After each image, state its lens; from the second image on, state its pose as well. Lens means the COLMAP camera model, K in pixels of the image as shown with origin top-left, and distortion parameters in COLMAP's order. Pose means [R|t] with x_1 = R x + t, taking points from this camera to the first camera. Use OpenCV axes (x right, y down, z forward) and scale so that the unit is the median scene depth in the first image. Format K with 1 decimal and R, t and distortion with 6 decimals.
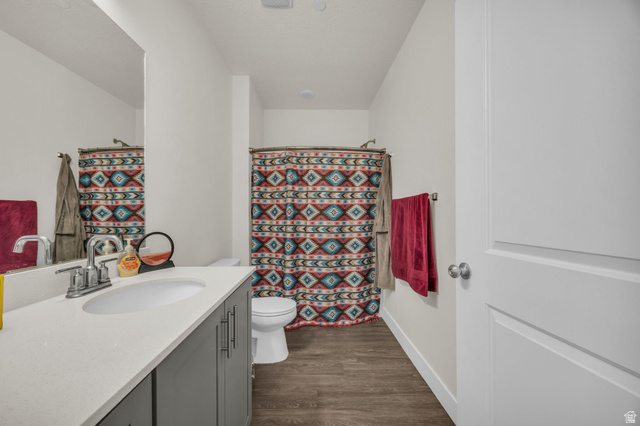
lens RADIAL K [[247.5, 0, 316.6], [0, 247.5, 214.5], [0, 0, 1]] dist [0.002745, 0.000592]
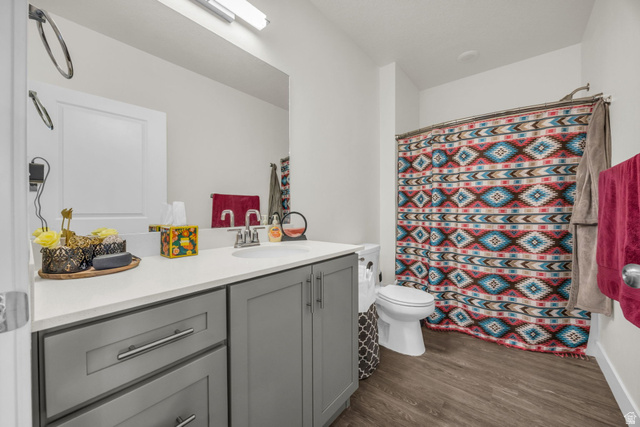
lens RADIAL K [[247.5, 0, 315.8], [0, 247.5, 212.3], [0, 0, 1]] dist [0.002745, 0.000592]
pose [[0.761301, 0.004770, -0.648381, 0.138903], [0.003232, 0.999933, 0.011151, 0.028896], [0.648390, -0.010585, 0.761235, 0.040358]]
